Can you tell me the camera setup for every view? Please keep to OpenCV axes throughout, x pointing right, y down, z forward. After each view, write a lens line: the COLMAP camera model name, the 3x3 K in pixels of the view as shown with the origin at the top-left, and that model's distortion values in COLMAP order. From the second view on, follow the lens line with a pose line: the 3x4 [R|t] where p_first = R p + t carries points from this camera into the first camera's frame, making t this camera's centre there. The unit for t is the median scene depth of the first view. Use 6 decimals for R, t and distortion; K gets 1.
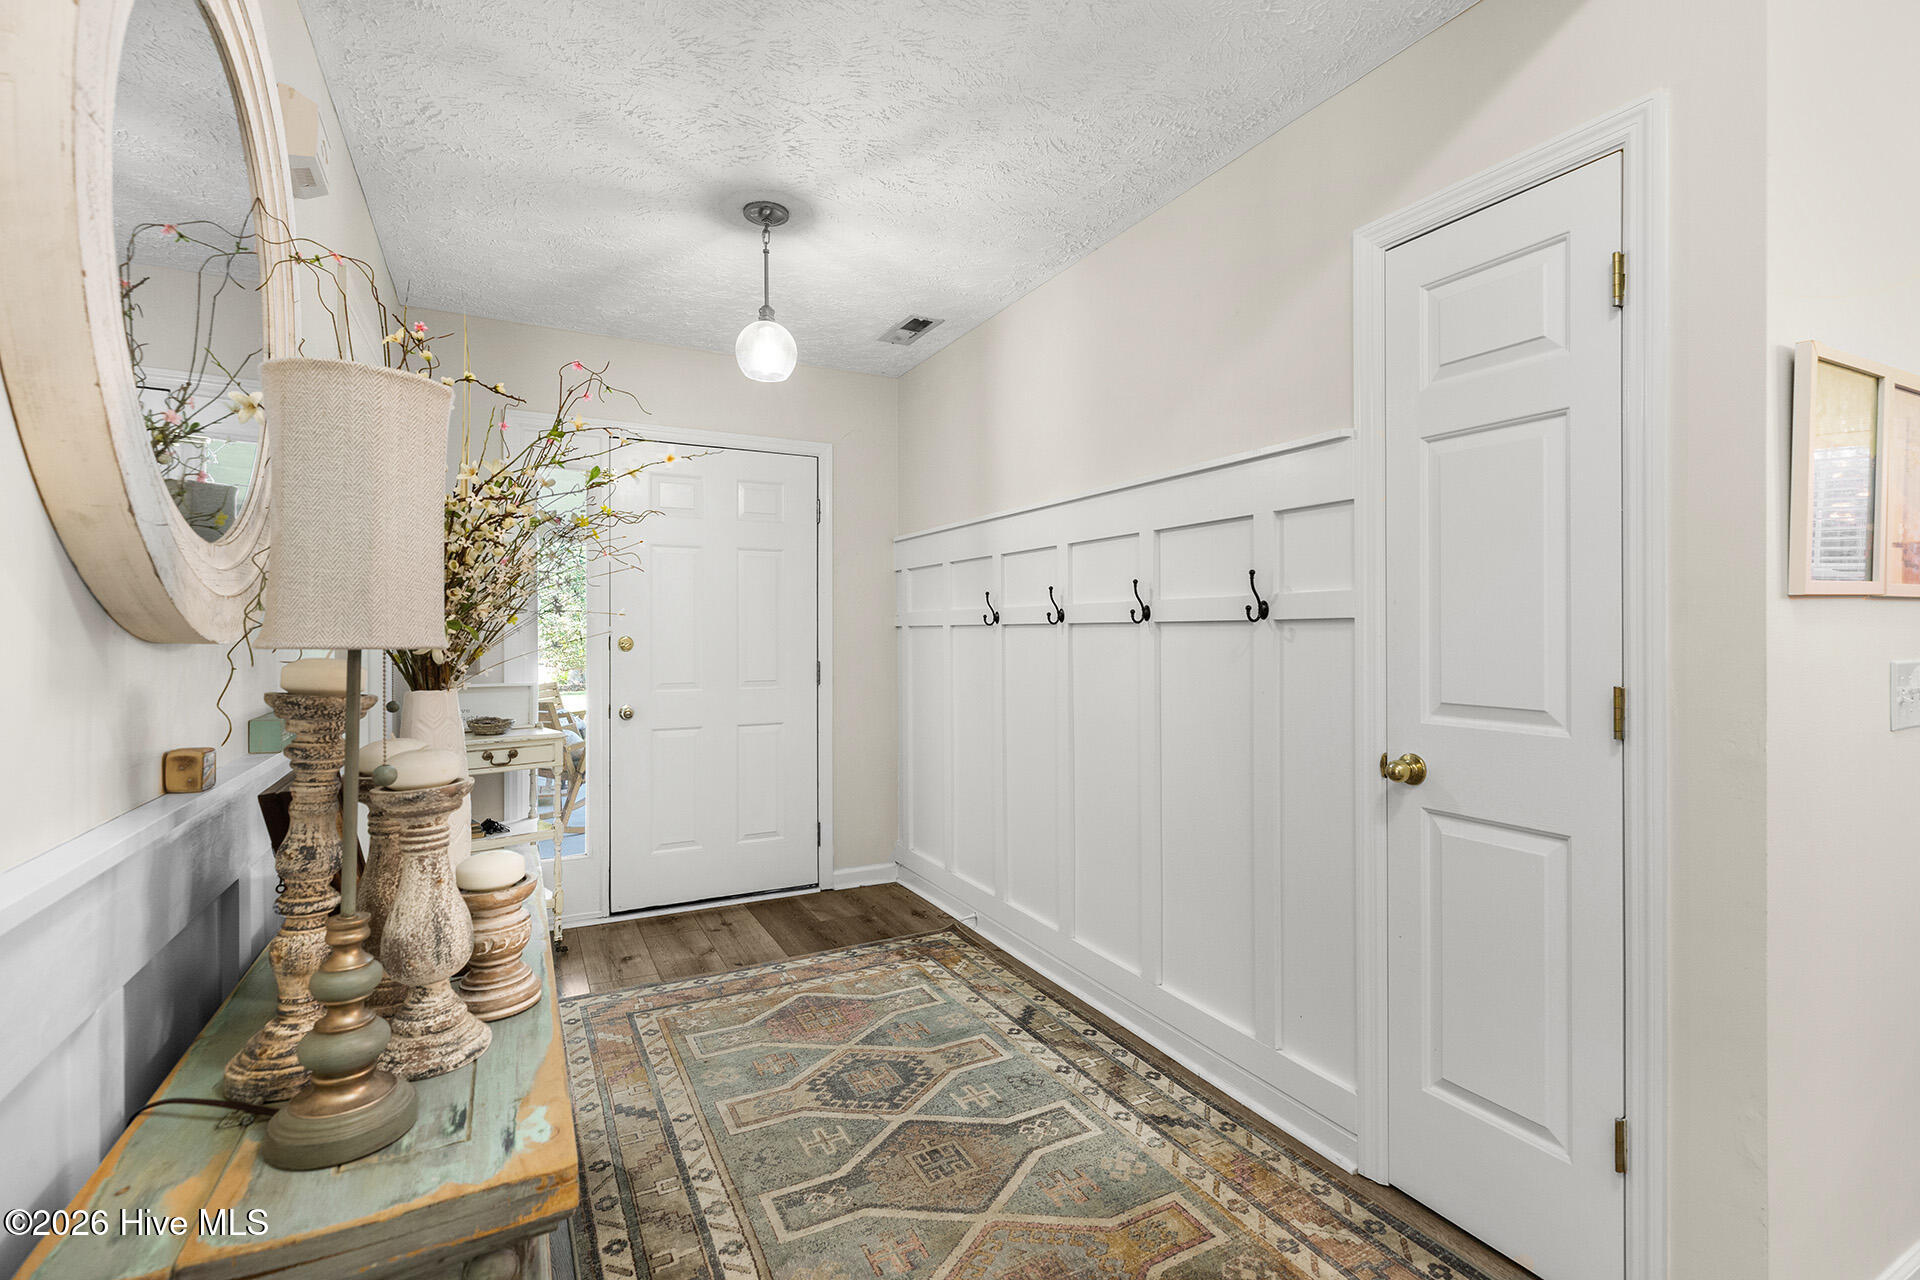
lens RADIAL K [[879.2, 0, 956.2], [0, 879.2, 636.3], [0, 0, 1]] dist [0.009057, -0.001601]
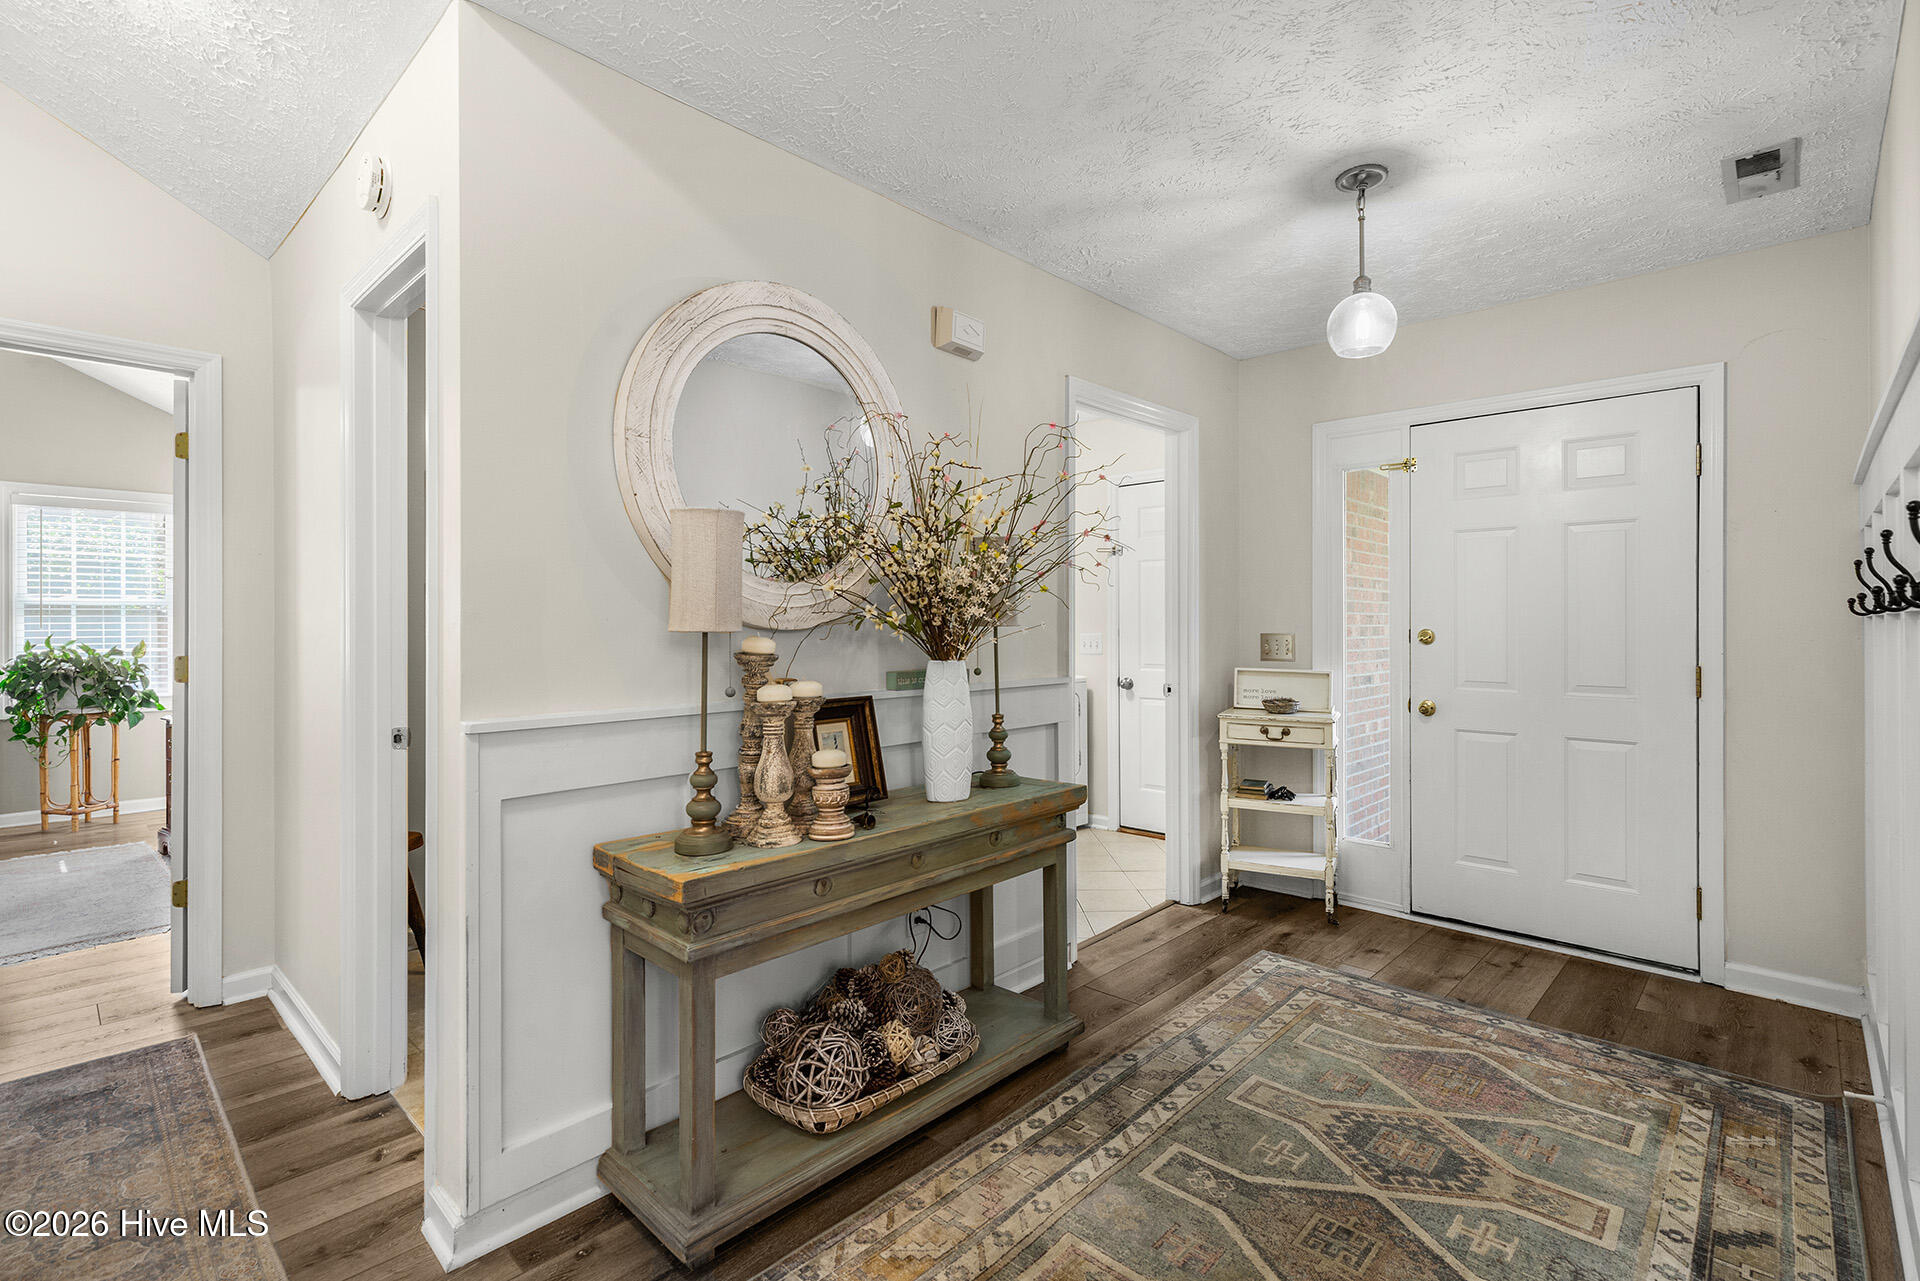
lens RADIAL K [[879.2, 0, 959.2], [0, 879.2, 627.5], [0, 0, 1]] dist [0.009057, -0.001601]
pose [[0.327815, 0.006008, -0.944723, 0.462580], [-0.006587, 0.999970, 0.004074, -0.002618], [0.944719, 0.004888, 0.327845, 0.251802]]
